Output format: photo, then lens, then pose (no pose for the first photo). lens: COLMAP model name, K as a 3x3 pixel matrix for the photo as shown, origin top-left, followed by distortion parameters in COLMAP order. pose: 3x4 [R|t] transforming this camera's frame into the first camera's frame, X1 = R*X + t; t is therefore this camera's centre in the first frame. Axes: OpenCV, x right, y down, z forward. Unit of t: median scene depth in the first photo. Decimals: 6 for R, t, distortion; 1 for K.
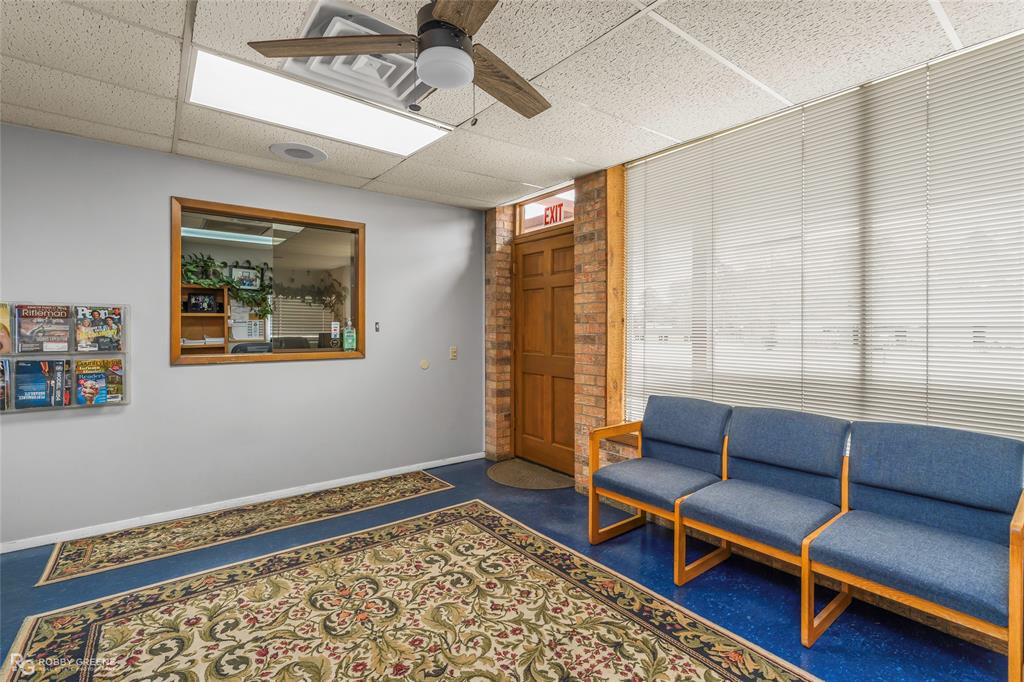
lens RADIAL K [[473.4, 0, 513.7], [0, 473.4, 335.8], [0, 0, 1]] dist [0.000130, 0.000715]
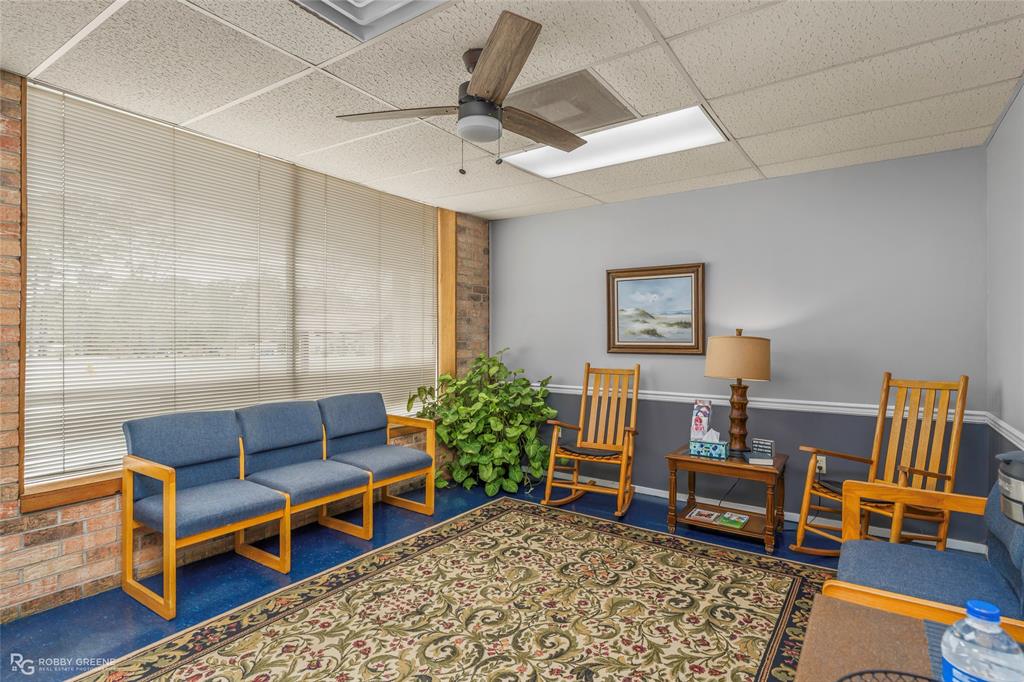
lens RADIAL K [[532.2, 0, 513.4], [0, 532.2, 338.8], [0, 0, 1]] dist [0.001169, 0.000196]
pose [[-0.311357, -0.001955, 0.950291, -0.968006], [0.011664, 0.999915, 0.005879, -0.011521], [-0.950222, 0.012915, -0.311307, 0.873670]]
